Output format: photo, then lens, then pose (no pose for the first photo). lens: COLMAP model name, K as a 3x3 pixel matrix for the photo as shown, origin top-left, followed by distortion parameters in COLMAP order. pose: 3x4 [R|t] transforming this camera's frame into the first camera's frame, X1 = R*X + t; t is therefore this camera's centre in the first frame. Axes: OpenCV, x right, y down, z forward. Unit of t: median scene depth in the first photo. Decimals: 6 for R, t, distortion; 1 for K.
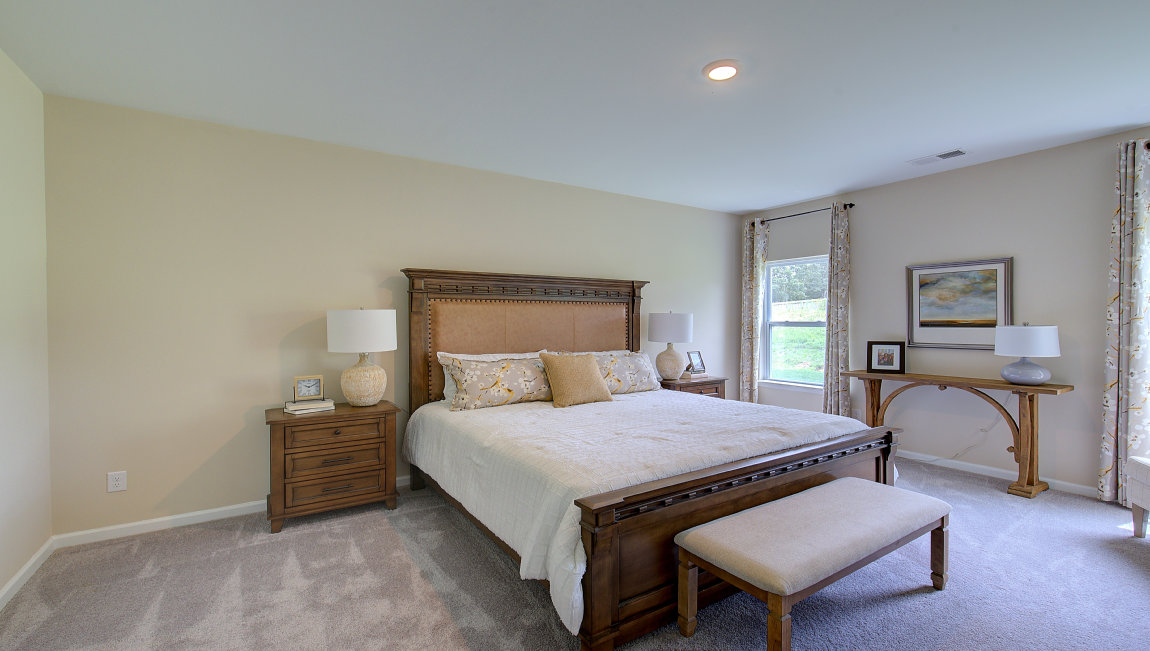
lens RADIAL K [[495.1, 0, 577.8], [0, 495.1, 326.4], [0, 0, 1]] dist [0.000424, 0.000422]
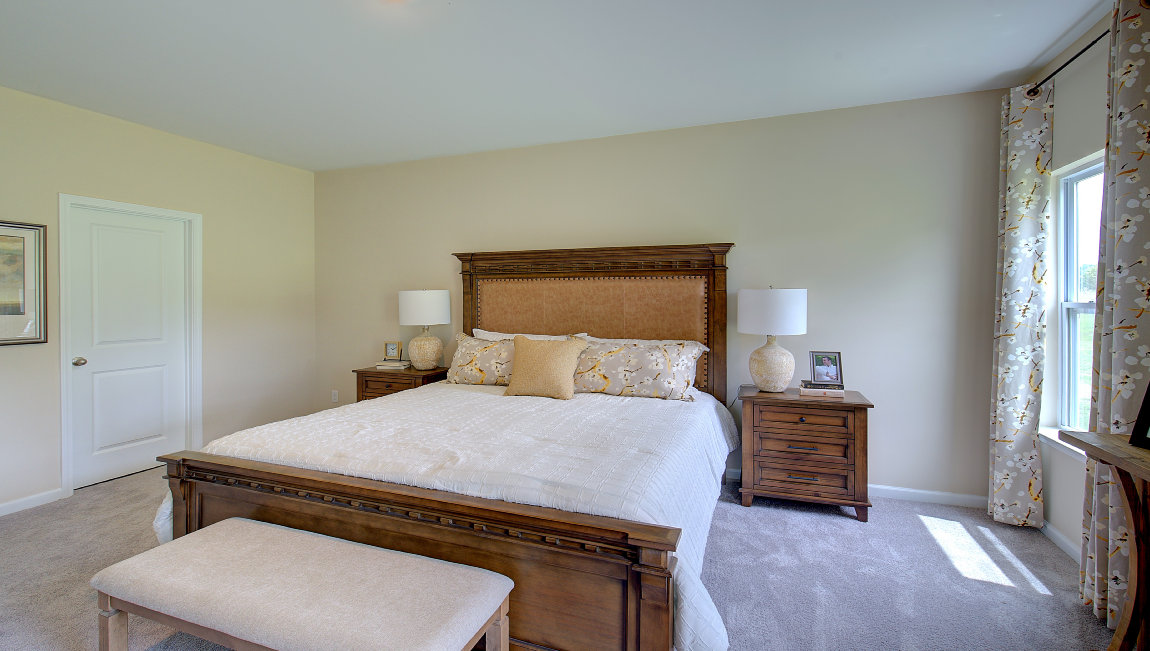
lens RADIAL K [[512.5, 0, 525.2], [0, 512.5, 308.9], [0, 0, 1]] dist [0.011114, 0.000206]
pose [[0.578588, 0.016572, -0.815452, 0.642258], [-0.012759, 0.999855, 0.011266, -0.004975], [0.815520, 0.003886, 0.578715, 0.417436]]
